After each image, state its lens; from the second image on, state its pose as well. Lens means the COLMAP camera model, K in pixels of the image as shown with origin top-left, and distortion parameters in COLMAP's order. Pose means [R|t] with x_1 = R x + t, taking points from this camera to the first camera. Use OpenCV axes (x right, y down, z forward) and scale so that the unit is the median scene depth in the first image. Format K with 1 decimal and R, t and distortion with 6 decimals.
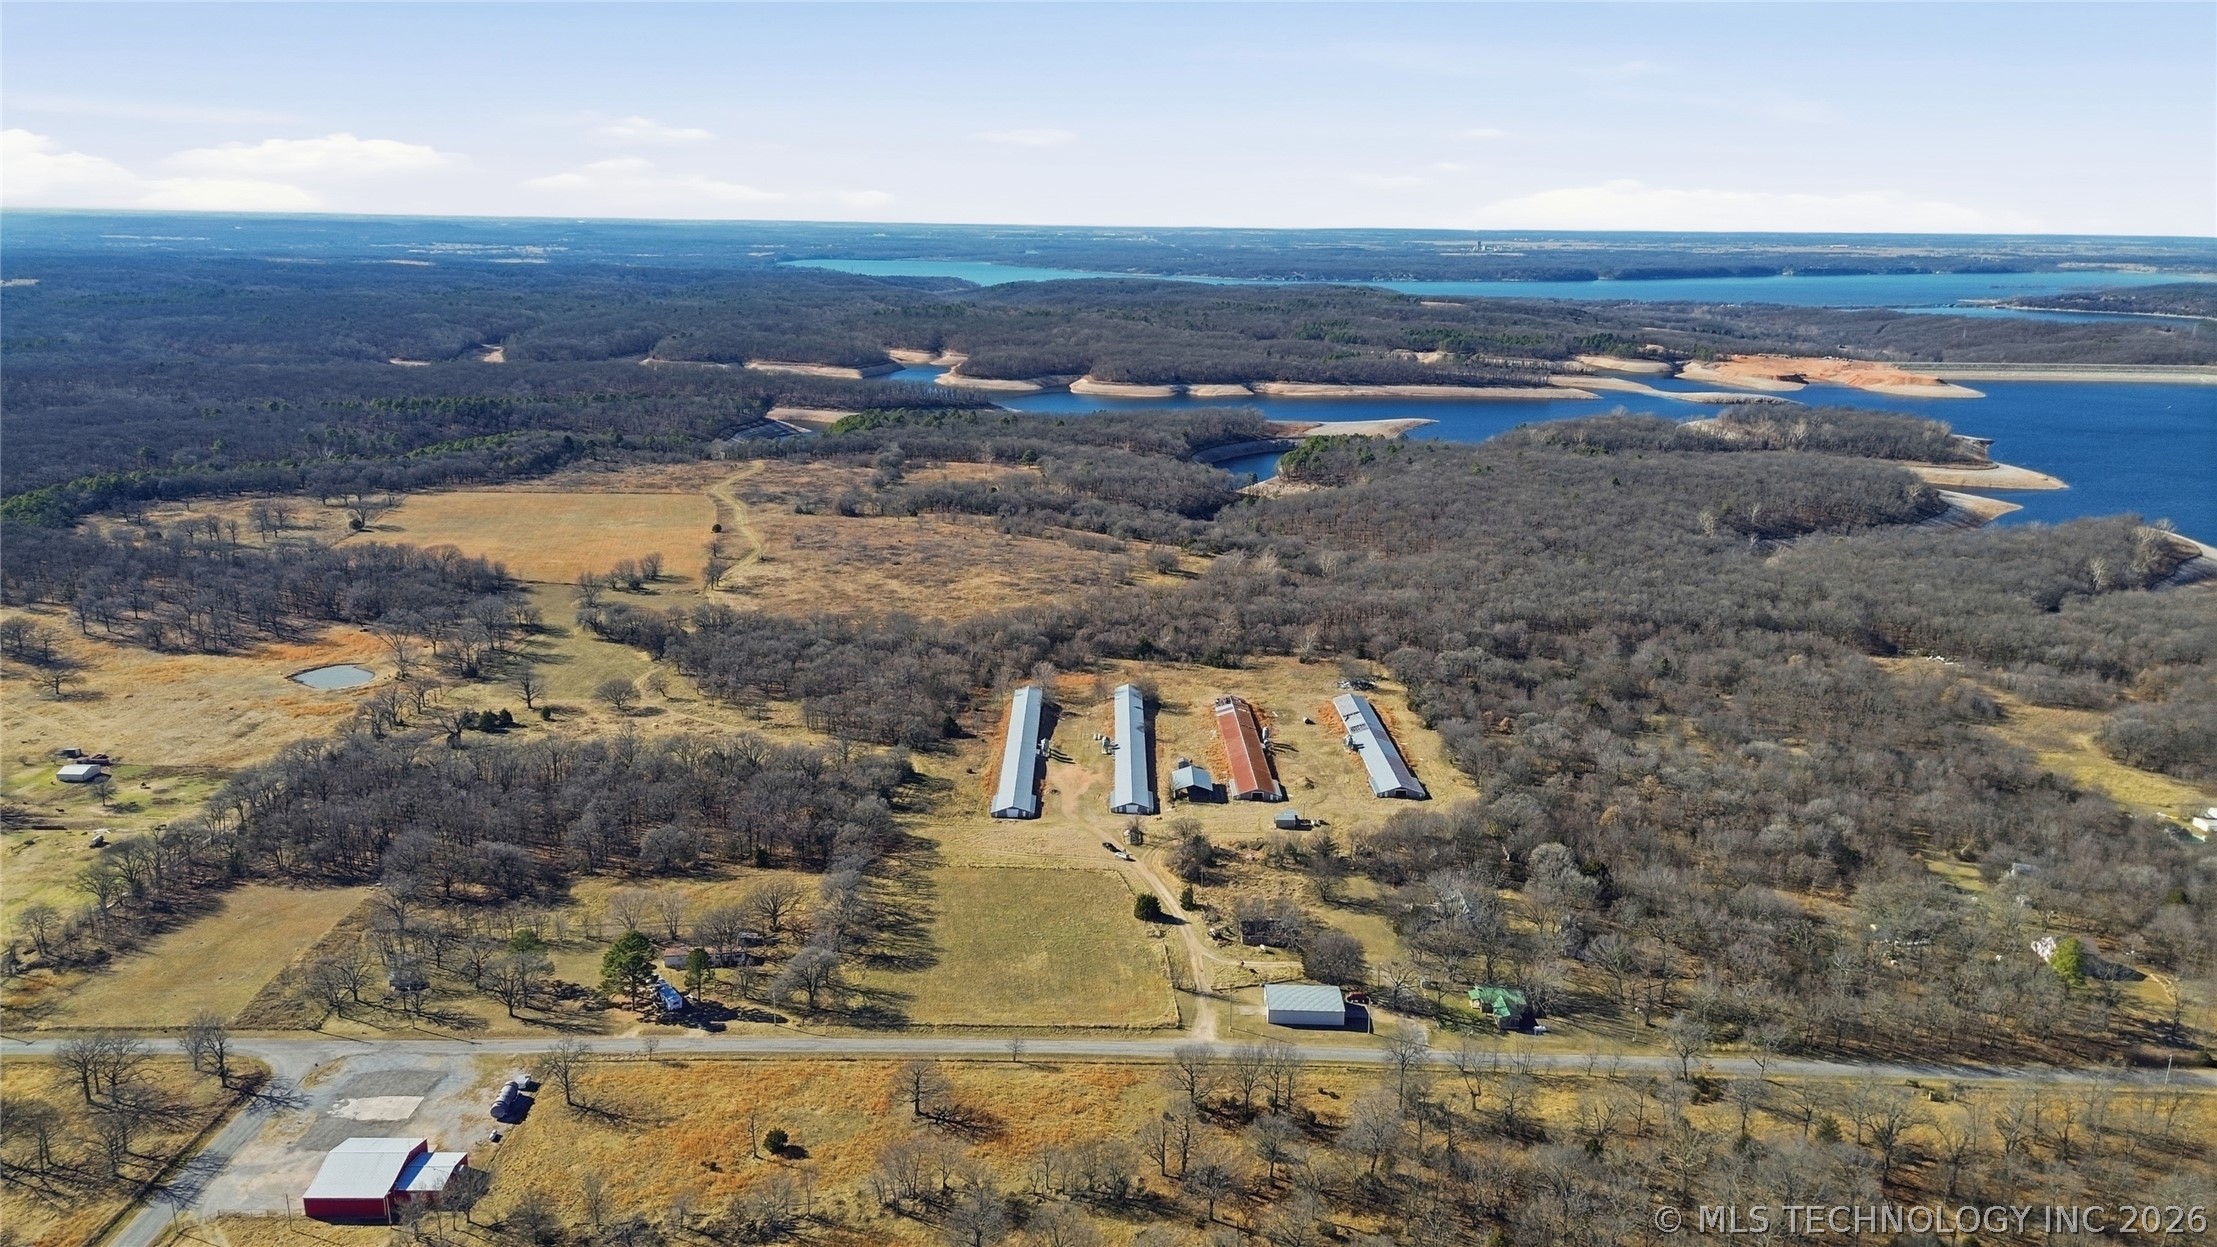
lens RADIAL K [[1575.8, 0, 1108.5], [0, 1575.8, 623.5], [0, 0, 1]] dist [0.037786, -0.005745]
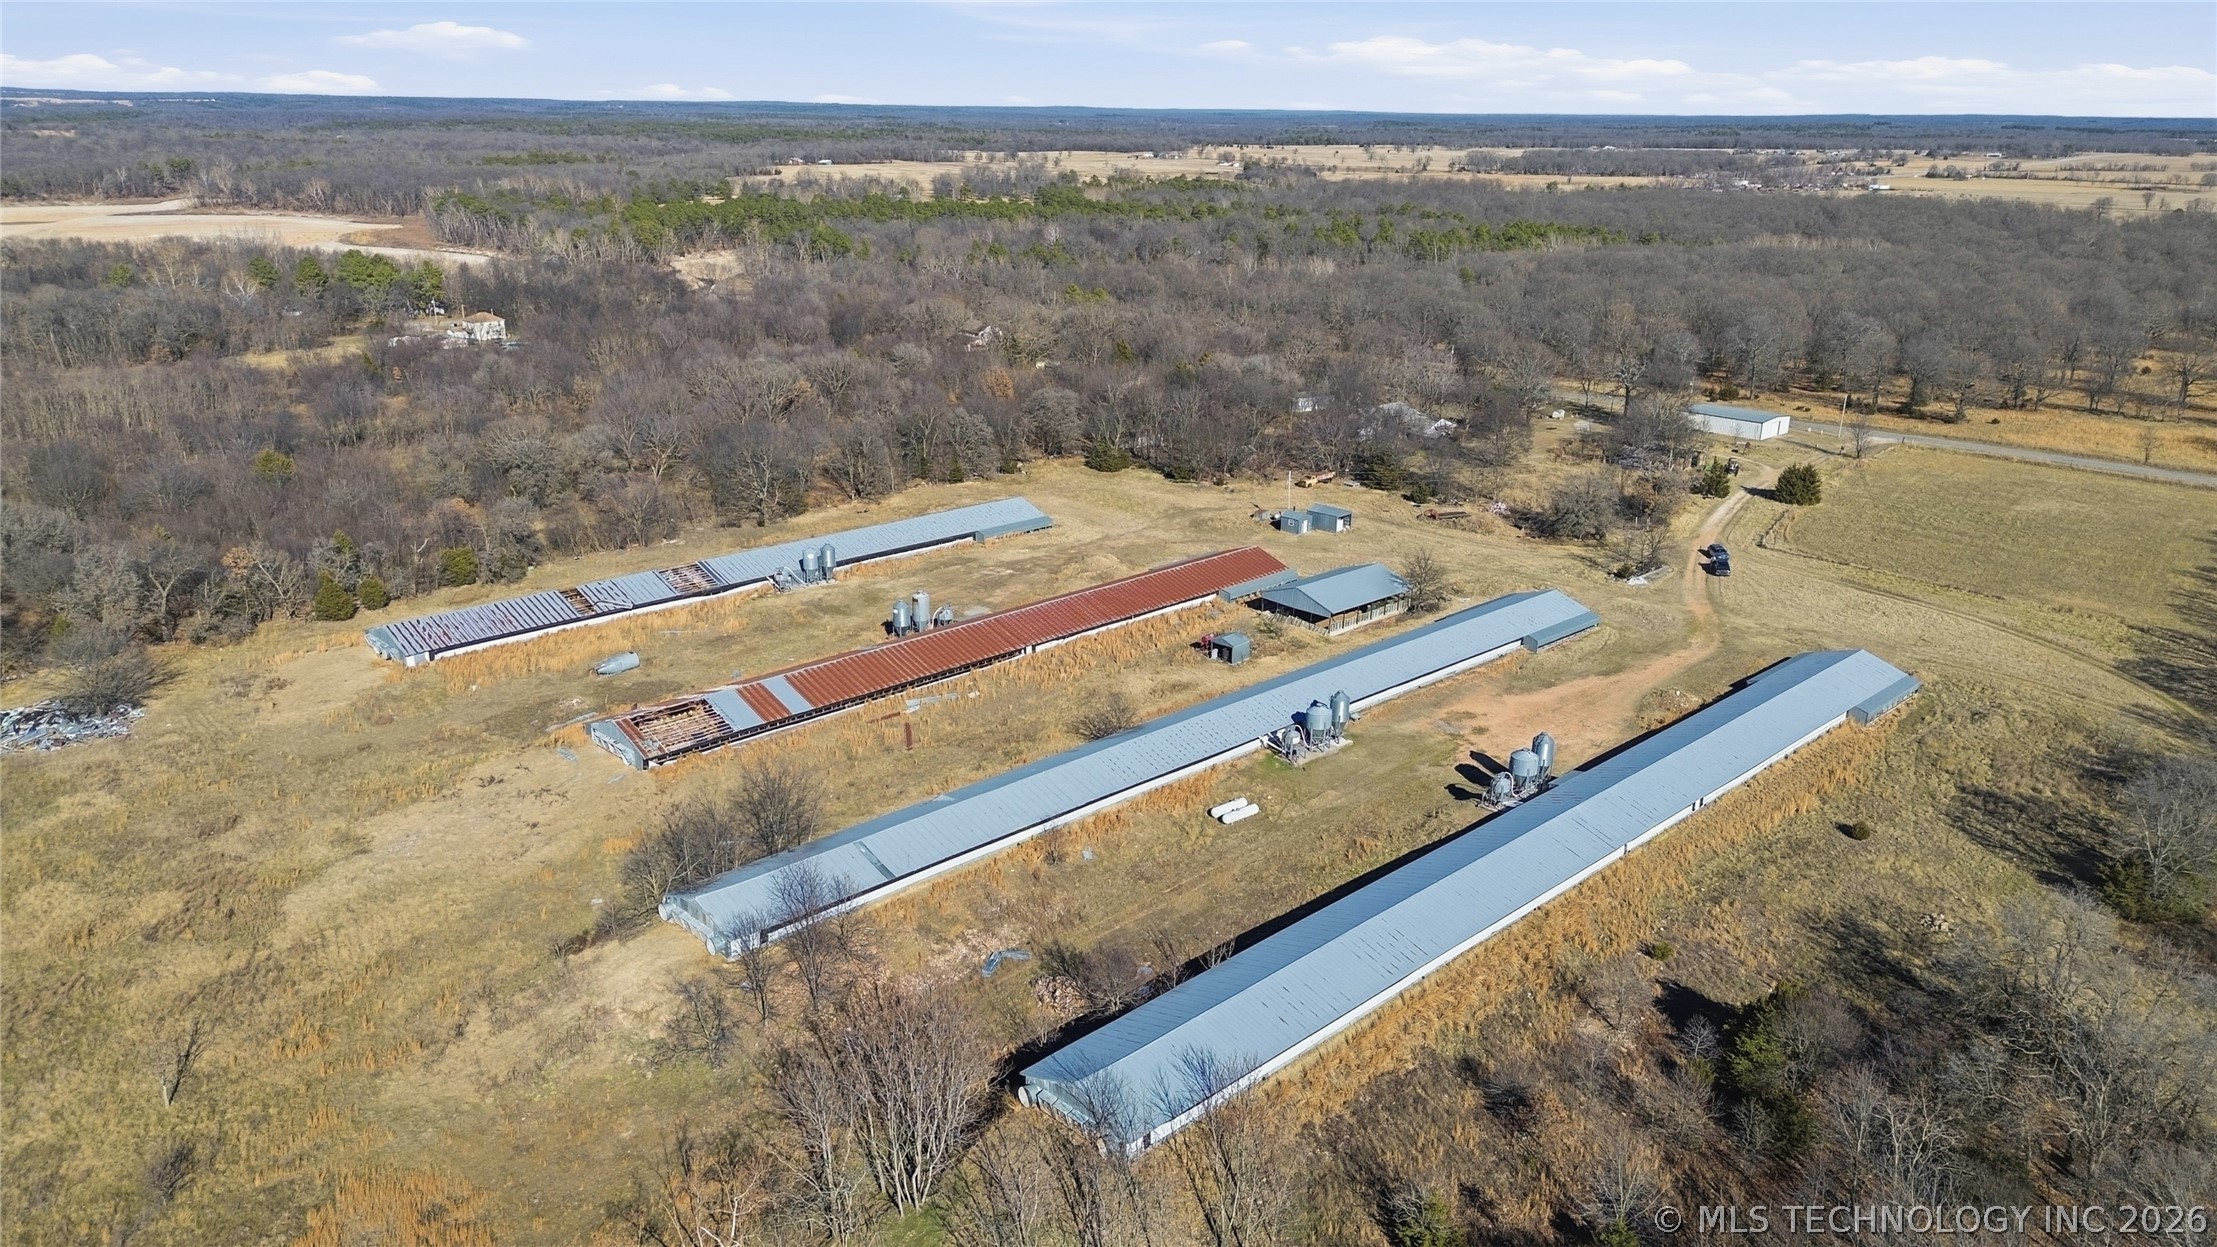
lens RADIAL K [[1575.8, 0, 1108.5], [0, 1575.8, 623.5], [0, 0, 1]] dist [0.037786, -0.005745]
pose [[-0.693997, -0.249820, 0.675247, -0.167868], [0.156579, 0.863054, 0.480230, -0.090024], [-0.702746, 0.439008, -0.559840, 1.160389]]
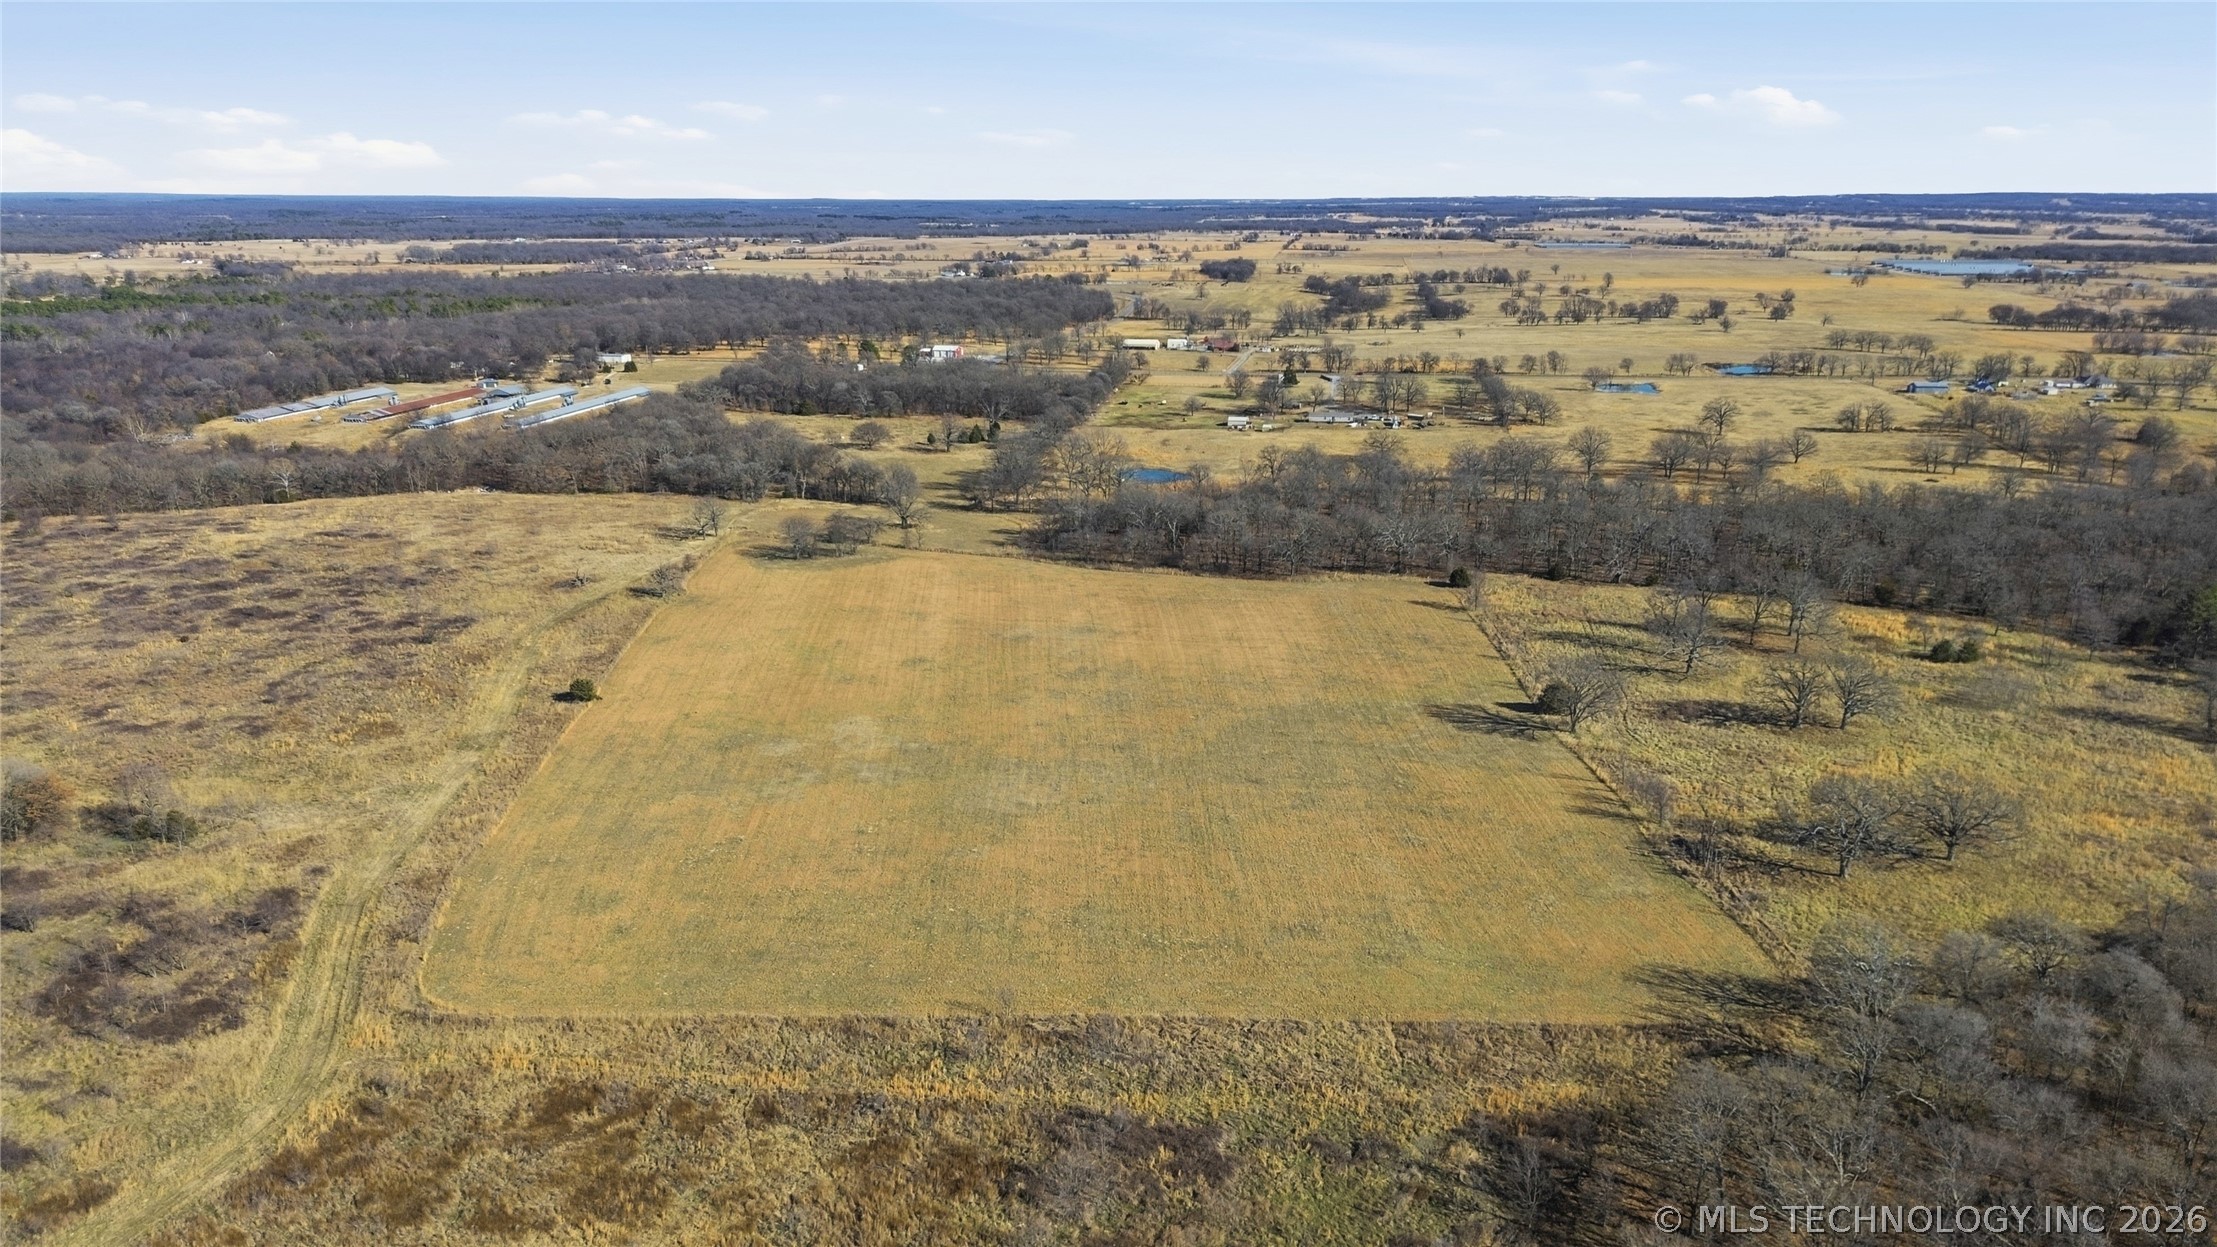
lens RADIAL K [[1575.8, 0, 1108.5], [0, 1575.8, 623.5], [0, 0, 1]] dist [0.037786, -0.005745]
pose [[-0.987521, -0.060198, 0.145528, -0.646277], [0.020307, 0.867677, 0.496714, -0.386210], [-0.156172, 0.493471, -0.855627, 2.041915]]
